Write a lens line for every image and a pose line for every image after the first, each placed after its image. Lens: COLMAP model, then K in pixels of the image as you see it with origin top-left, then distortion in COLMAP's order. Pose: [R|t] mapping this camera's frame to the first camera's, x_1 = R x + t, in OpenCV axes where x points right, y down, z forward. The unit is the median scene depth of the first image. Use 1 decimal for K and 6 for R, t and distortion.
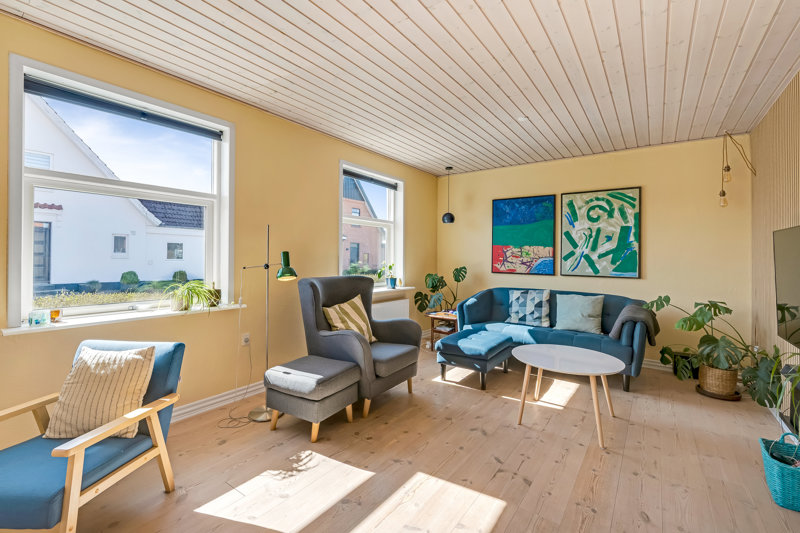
lens RADIAL K [[352.4, 0, 400.0], [0, 352.4, 256.1], [0, 0, 1]] dist [0.001181, 0.000254]
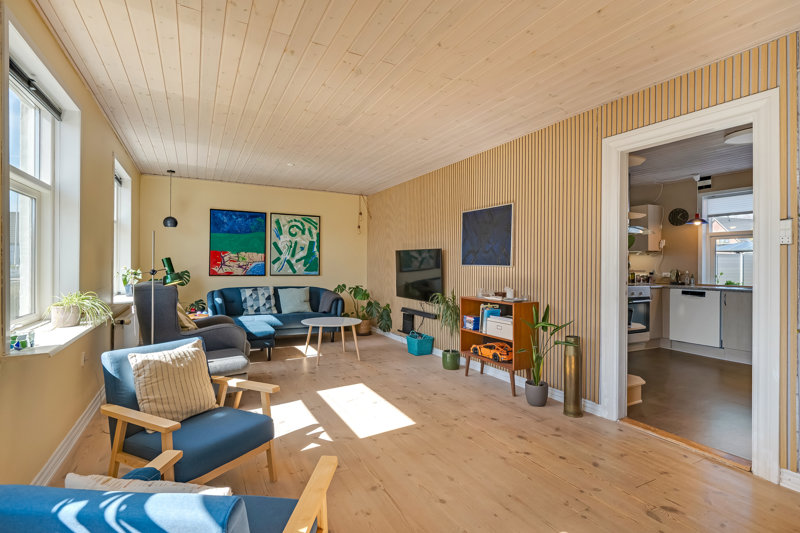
lens RADIAL K [[393.9, 0, 400.0], [0, 393.9, 266.5], [0, 0, 1]] dist [0.000054, -0.000057]
pose [[0.441494, -0.013194, 0.897167, -0.676025], [-0.005353, 0.999835, 0.017338, -0.006799], [-0.897248, -0.012457, 0.441351, -0.079416]]
